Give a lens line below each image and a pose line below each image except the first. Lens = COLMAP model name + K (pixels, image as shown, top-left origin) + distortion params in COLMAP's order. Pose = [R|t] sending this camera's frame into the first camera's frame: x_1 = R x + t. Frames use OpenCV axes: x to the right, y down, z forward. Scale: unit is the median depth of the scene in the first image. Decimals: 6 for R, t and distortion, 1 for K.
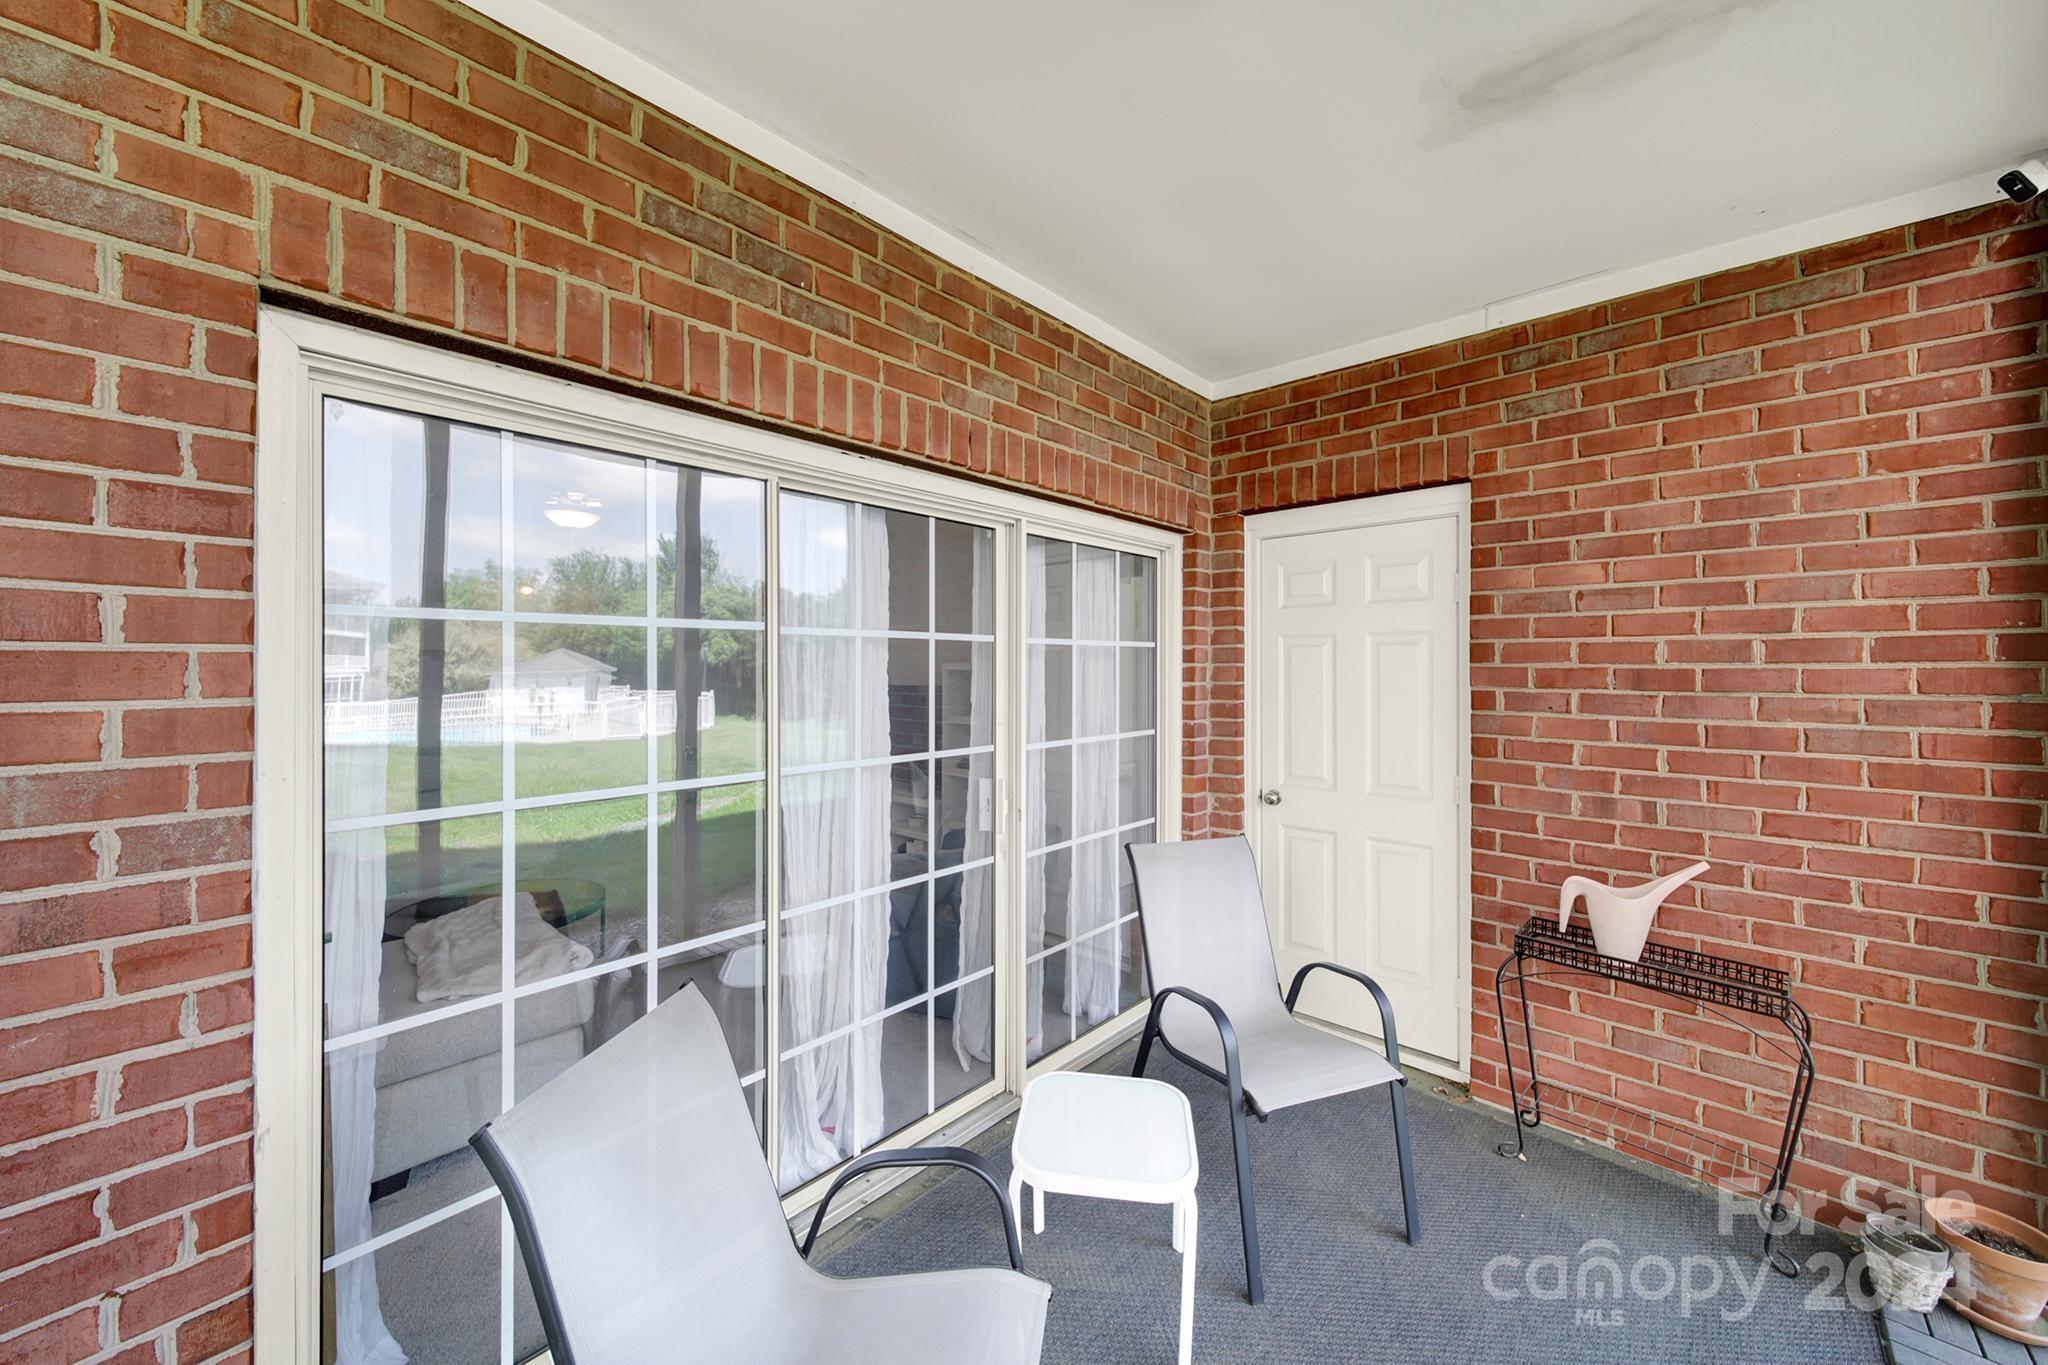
lens RADIAL K [[745.3, 0, 1016.7], [0, 745.3, 668.2], [0, 0, 1]] dist [0.000123, -0.000116]
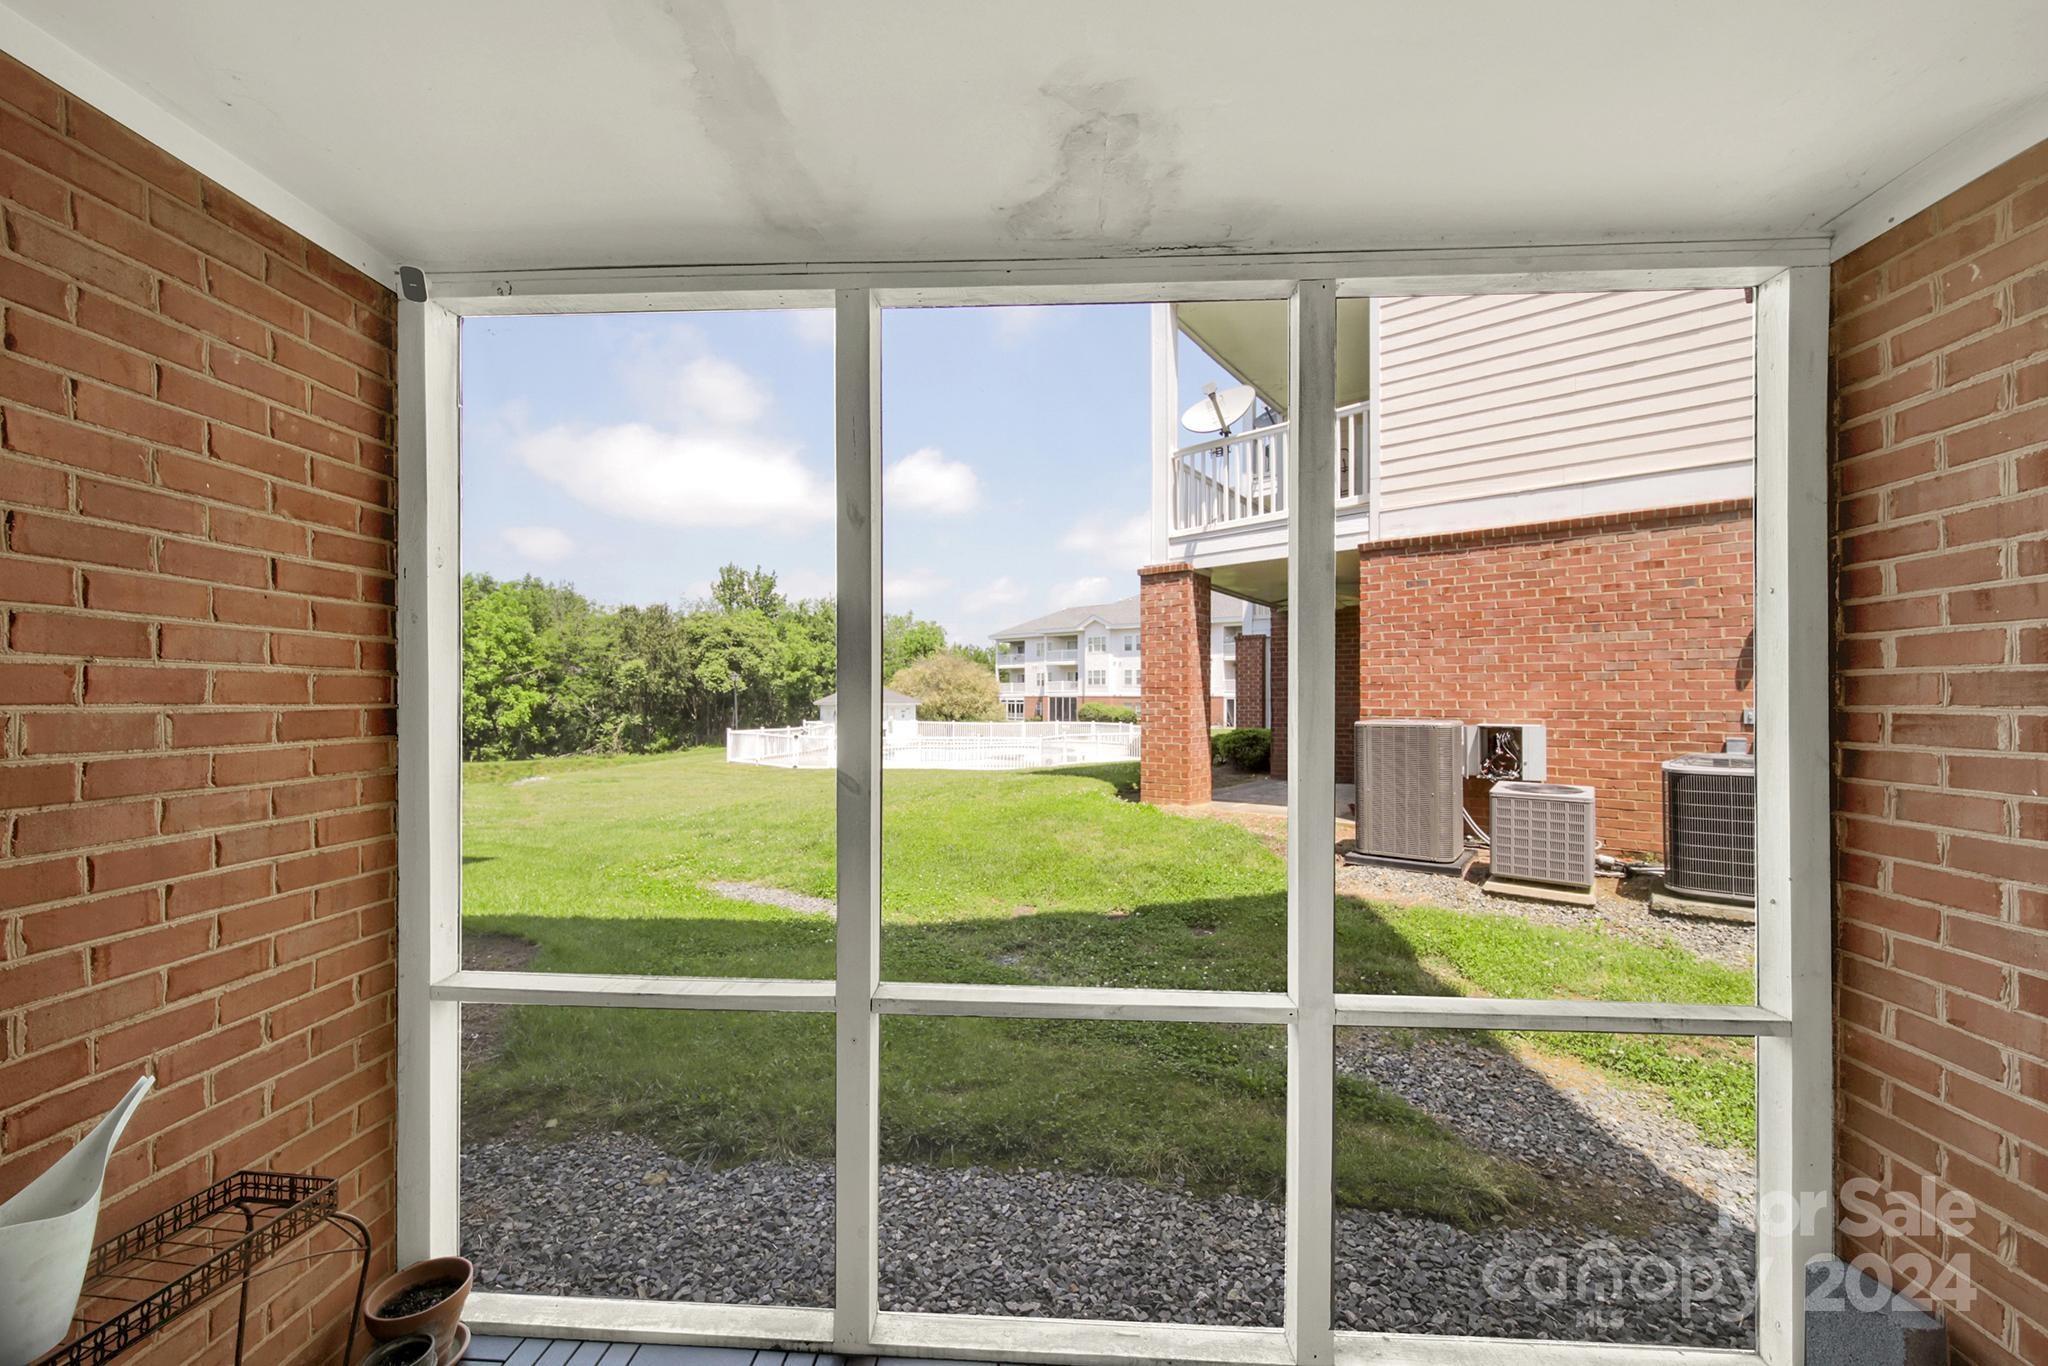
lens RADIAL K [[751.9, 0, 1024.2], [0, 751.9, 701.6], [0, 0, 1]] dist [-0.000399, -0.000229]
pose [[-0.639749, -0.007246, 0.768550, -0.015659], [-0.006092, 0.999972, 0.004356, -0.053295], [-0.768560, -0.001895, -0.639775, 0.786922]]
